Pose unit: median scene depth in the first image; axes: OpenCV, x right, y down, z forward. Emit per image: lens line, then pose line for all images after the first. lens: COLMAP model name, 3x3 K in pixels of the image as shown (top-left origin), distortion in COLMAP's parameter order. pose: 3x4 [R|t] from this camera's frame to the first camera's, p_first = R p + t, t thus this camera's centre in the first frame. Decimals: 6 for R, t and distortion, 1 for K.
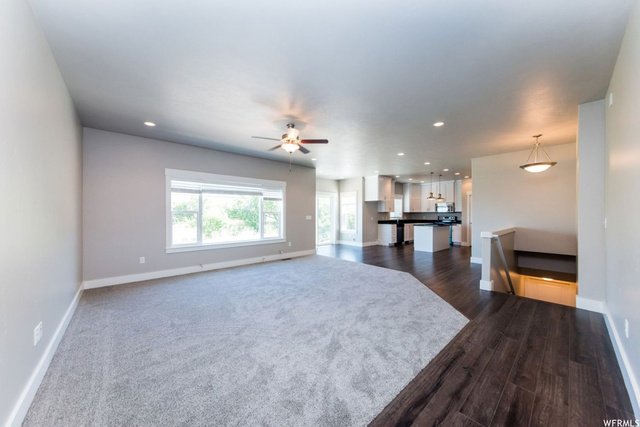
lens RADIAL K [[229.4, 0, 318.4], [0, 229.4, 213.5], [0, 0, 1]] dist [0.000143, 0.001326]
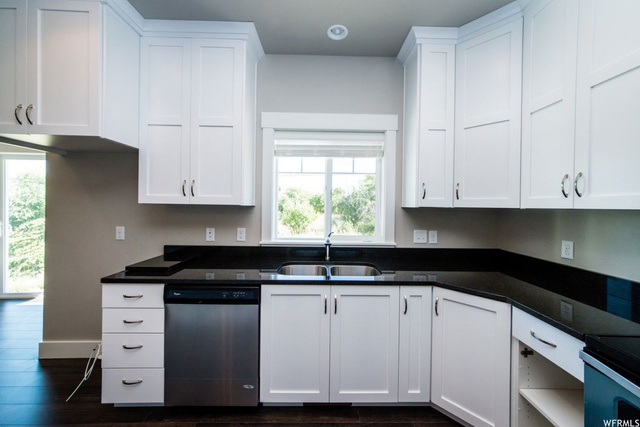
lens RADIAL K [[248.1, 0, 322.0], [0, 248.1, 205.8], [0, 0, 1]] dist [0.000898, -0.000267]
pose [[0.749210, 0.011779, -0.662227, 0.555940], [-0.011202, 0.999924, 0.005113, -0.008288], [0.662237, 0.003588, 0.749286, 0.986843]]
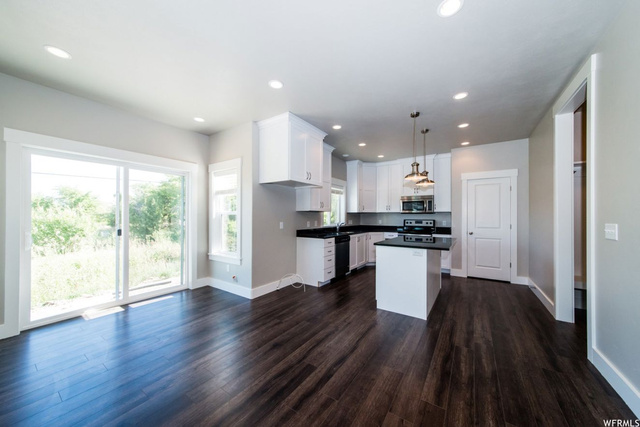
lens RADIAL K [[229.4, 0, 318.5], [0, 229.4, 215.3], [0, 0, 1]] dist [0.000143, 0.001326]
pose [[0.968820, 0.003559, 0.247740, 0.201520], [-0.003778, 0.999993, 0.000411, 0.002138], [-0.247737, -0.001335, 0.968826, 0.583445]]
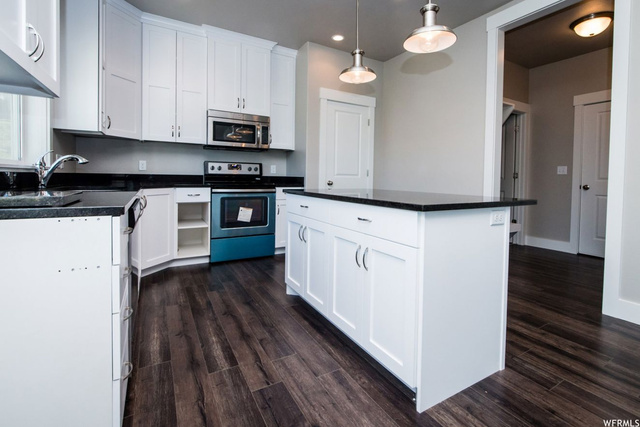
lens RADIAL K [[298.8, 0, 334.5], [0, 298.8, 185.7], [0, 0, 1]] dist [-0.006118, -0.000053]
pose [[0.182038, -0.022898, 0.983025, 0.233799], [-0.019952, 0.999437, 0.026975, 0.033824], [-0.983089, -0.024524, 0.181479, 0.921715]]
